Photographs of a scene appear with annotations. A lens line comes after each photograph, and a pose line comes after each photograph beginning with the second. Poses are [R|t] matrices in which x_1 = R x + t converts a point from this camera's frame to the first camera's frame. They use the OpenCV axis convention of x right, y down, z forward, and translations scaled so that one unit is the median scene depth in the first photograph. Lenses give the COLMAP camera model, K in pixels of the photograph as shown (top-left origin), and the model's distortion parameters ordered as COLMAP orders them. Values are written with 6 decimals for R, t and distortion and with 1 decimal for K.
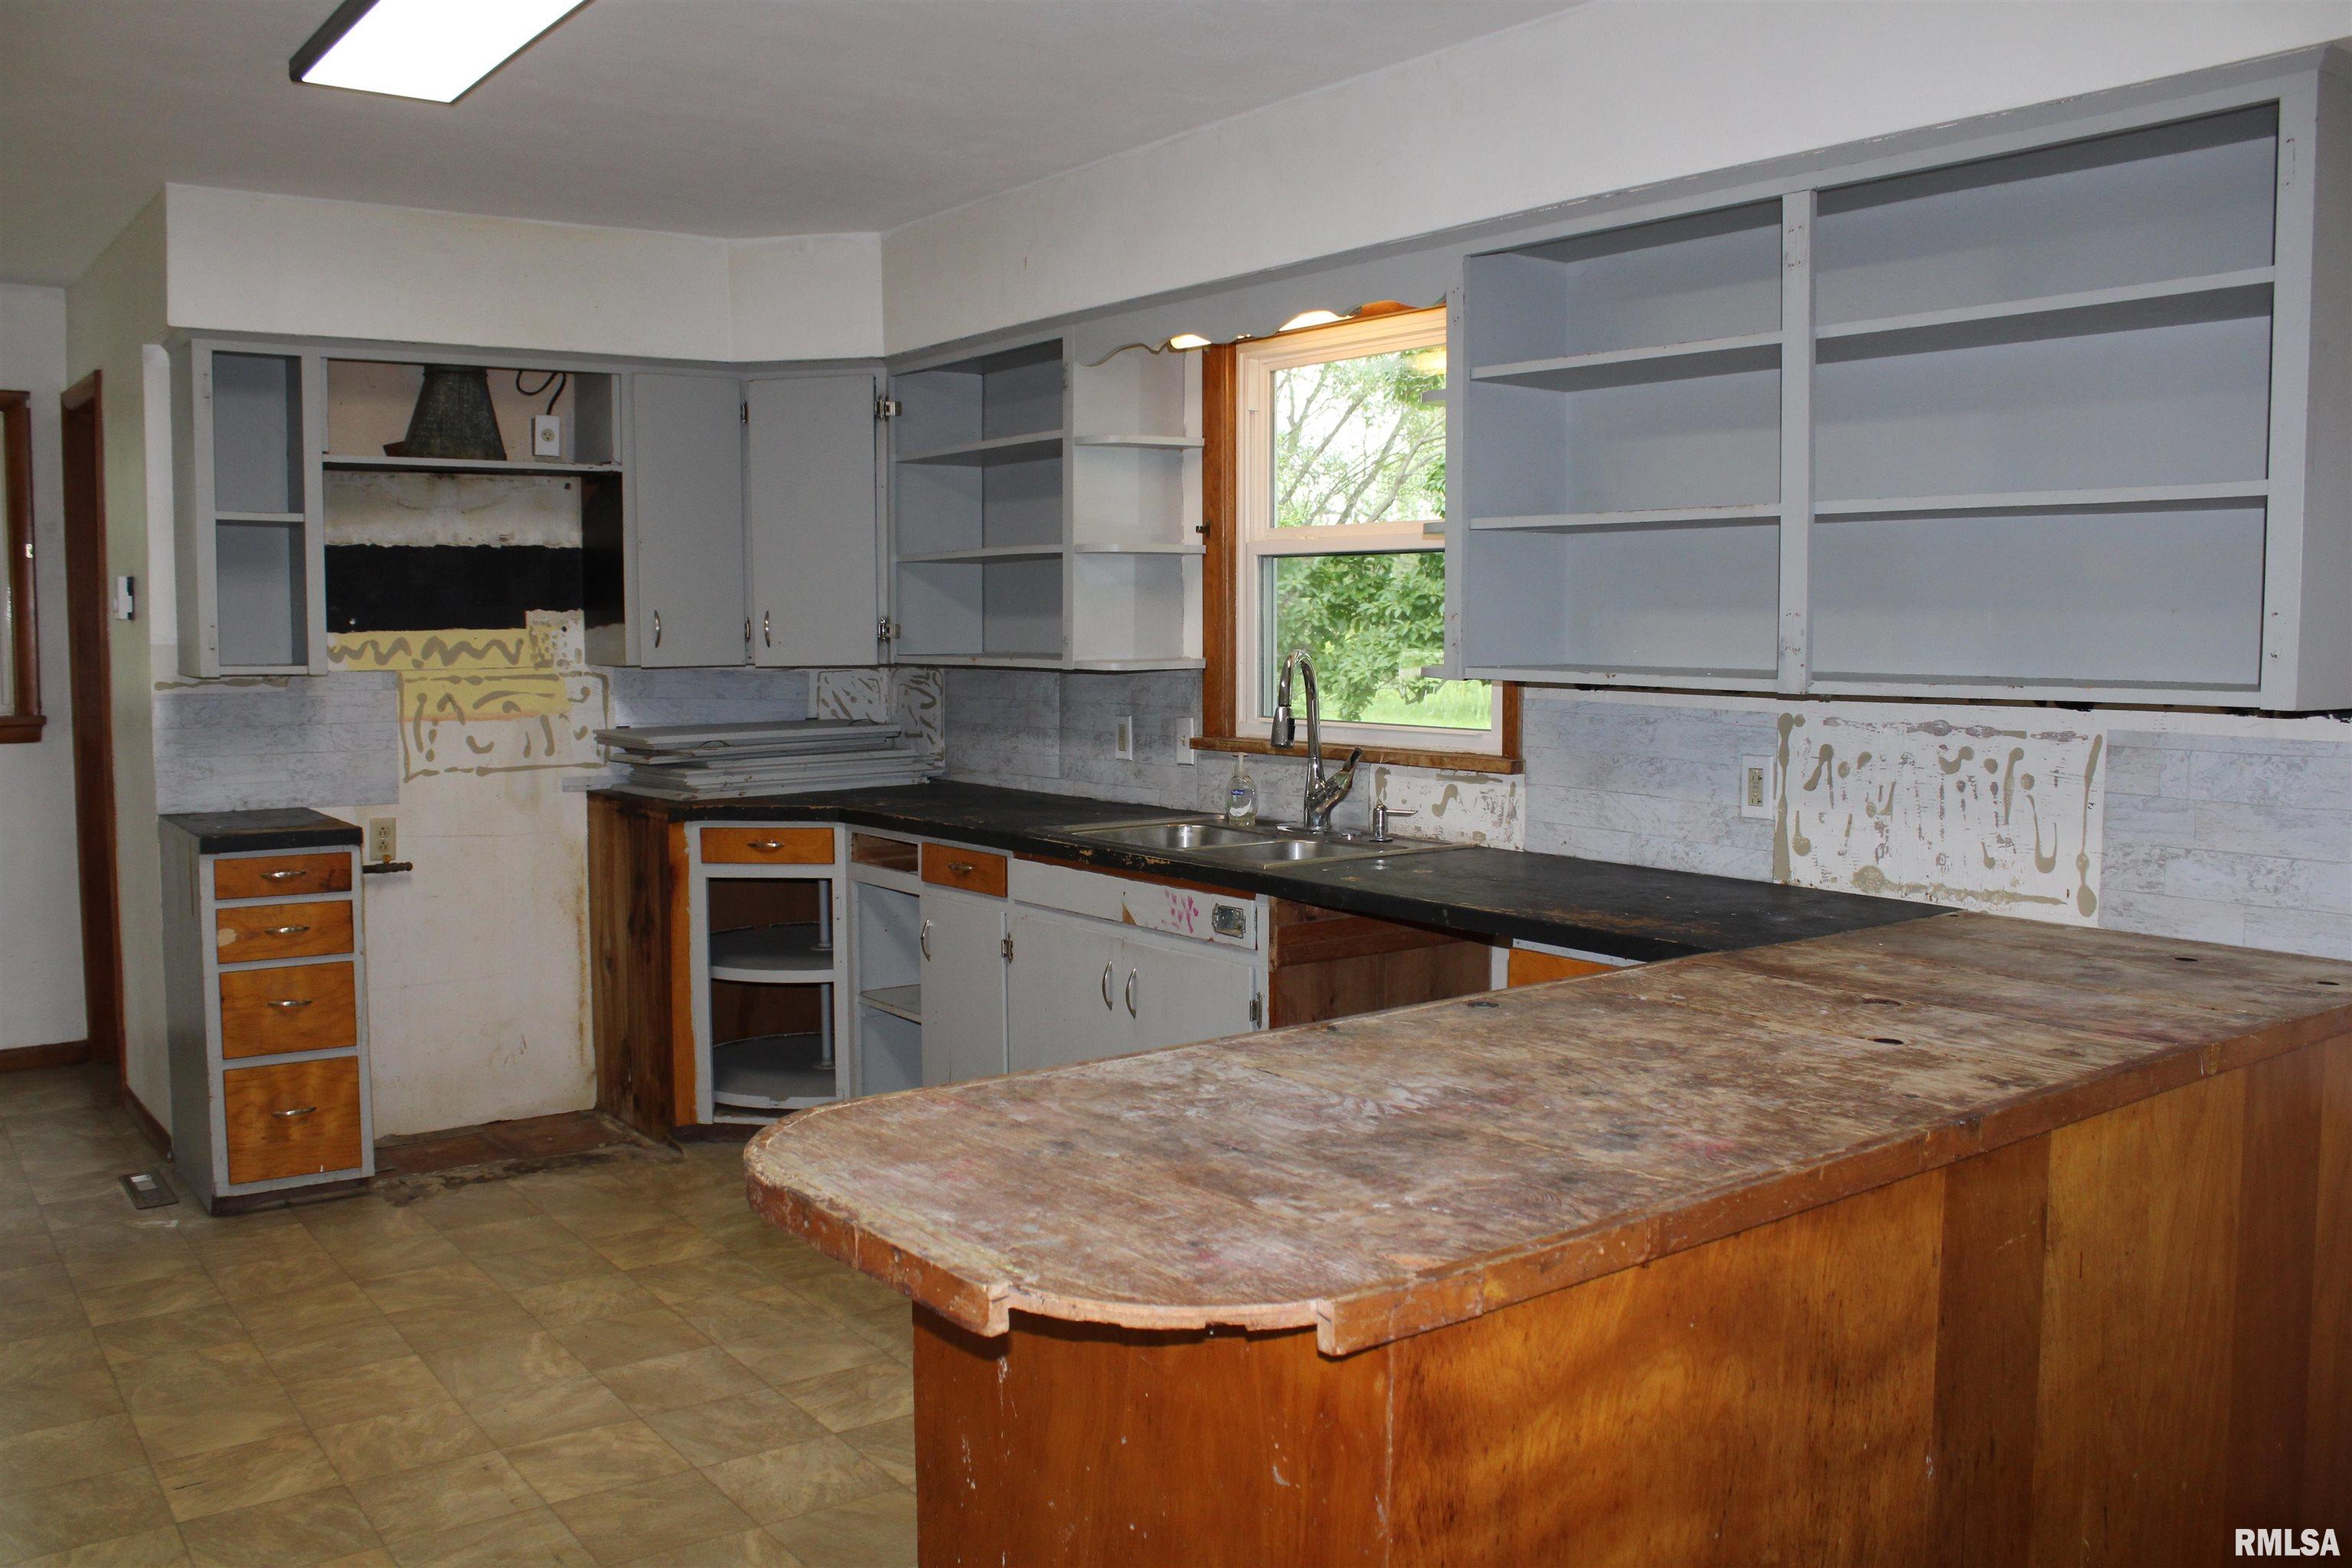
lens RADIAL K [[1977.2, 0, 1168.4], [0, 1977.2, 773.1], [0, 0, 1]] dist [-0.154654, 0.137495]
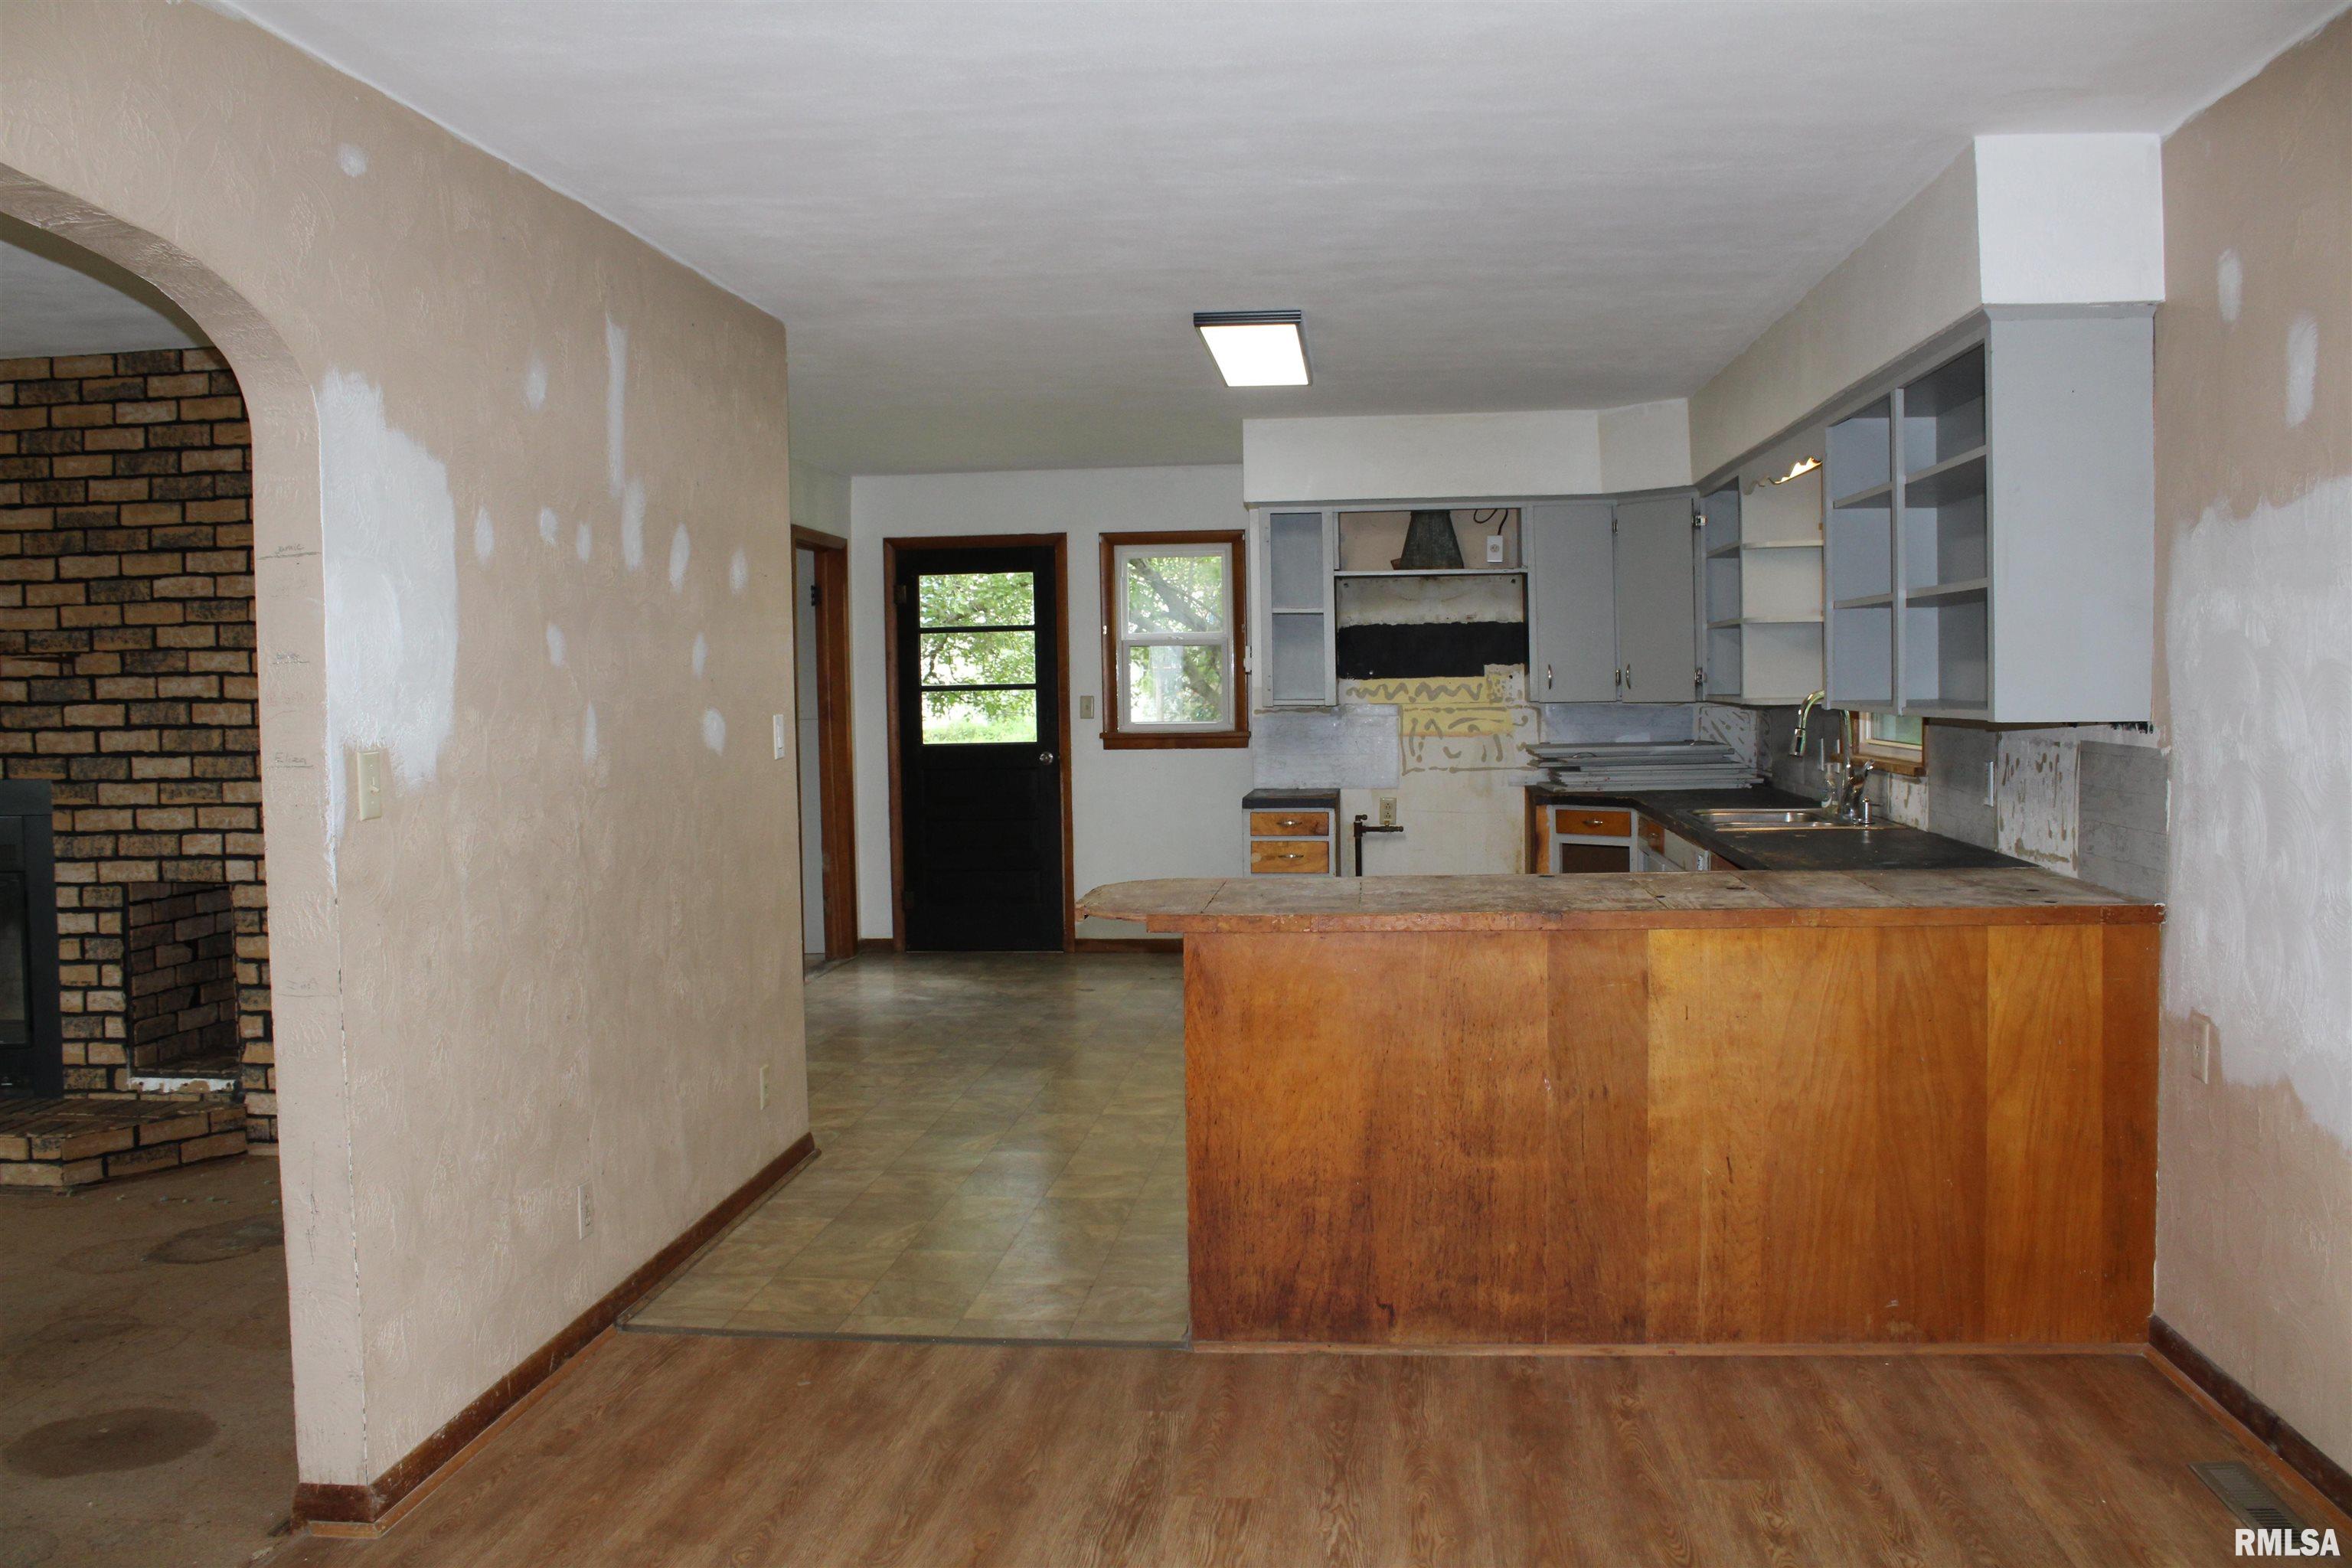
lens RADIAL K [[1977.2, 0, 1168.4], [0, 1977.2, 773.1], [0, 0, 1]] dist [-0.154654, 0.137495]
pose [[0.734746, 0.022847, -0.677958, 0.582301], [-0.037703, 0.999263, -0.007185, 0.022976], [0.677294, 0.030840, 0.735066, -0.317138]]
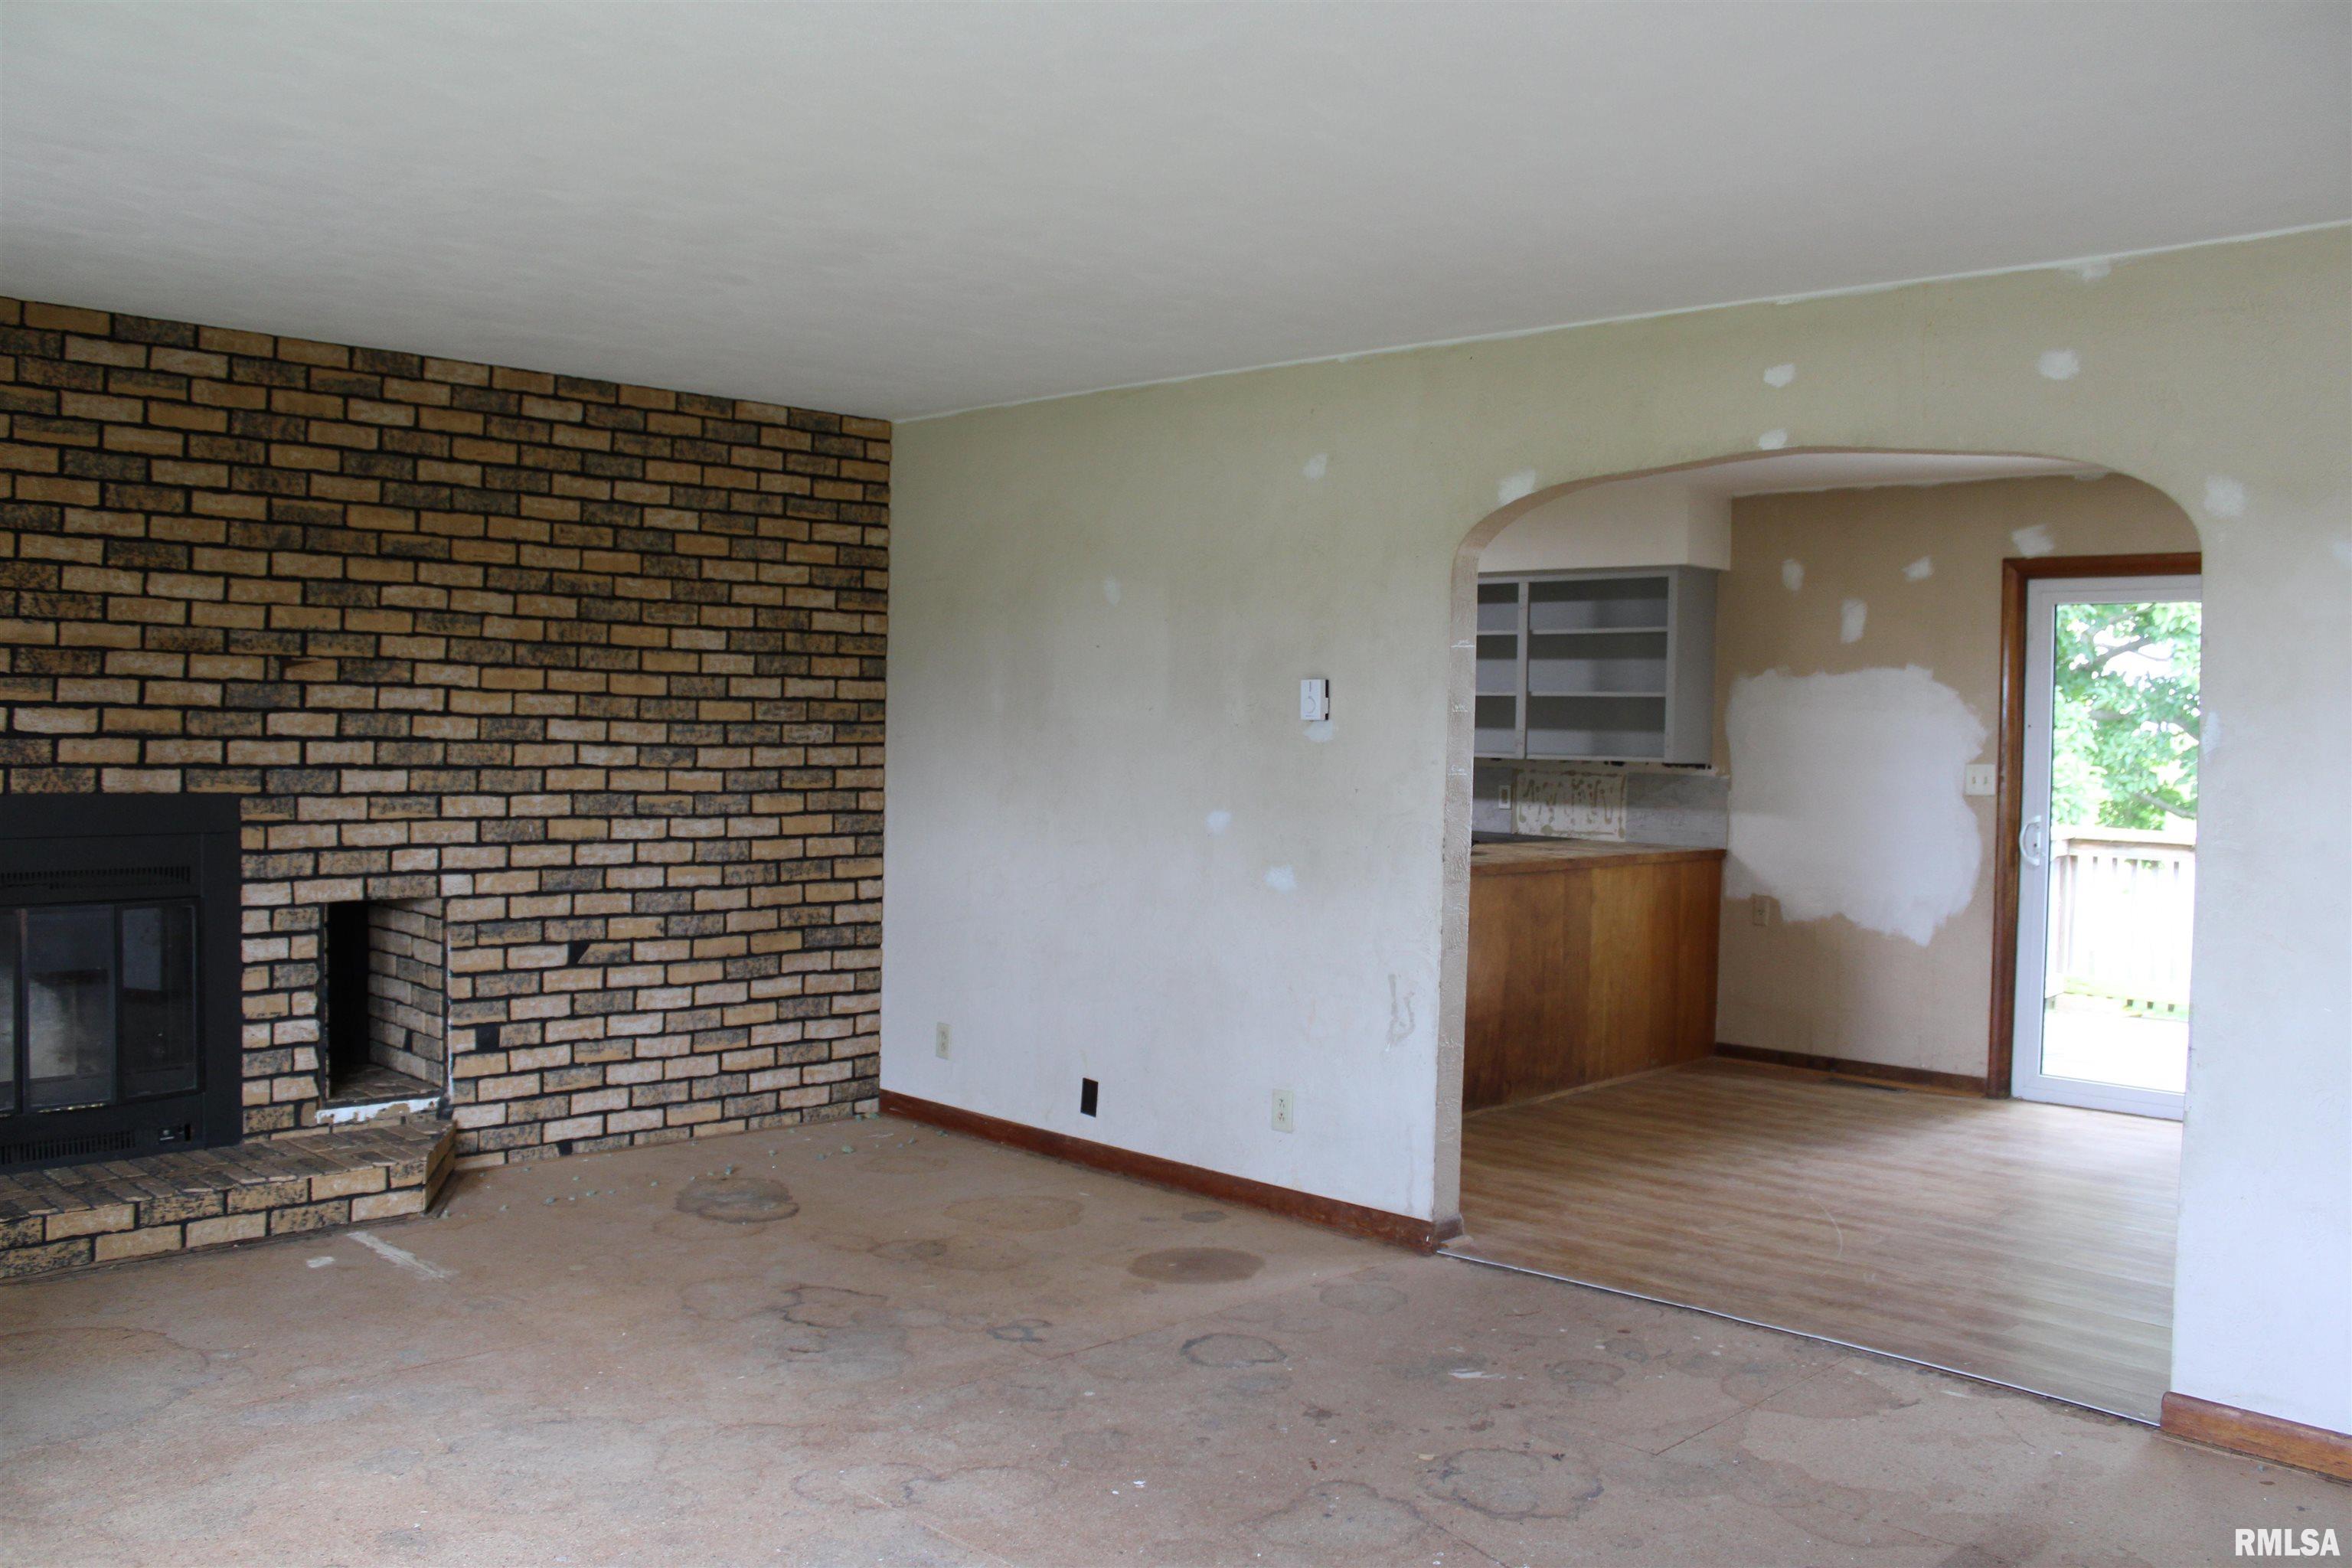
lens RADIAL K [[1977.2, 0, 1168.4], [0, 1977.2, 773.1], [0, 0, 1]] dist [-0.154654, 0.137495]
pose [[0.987200, 0.019160, 0.158334, -0.397766], [-0.010632, 0.998455, -0.054538, 0.087983], [-0.159134, 0.052156, 0.985878, -1.083118]]
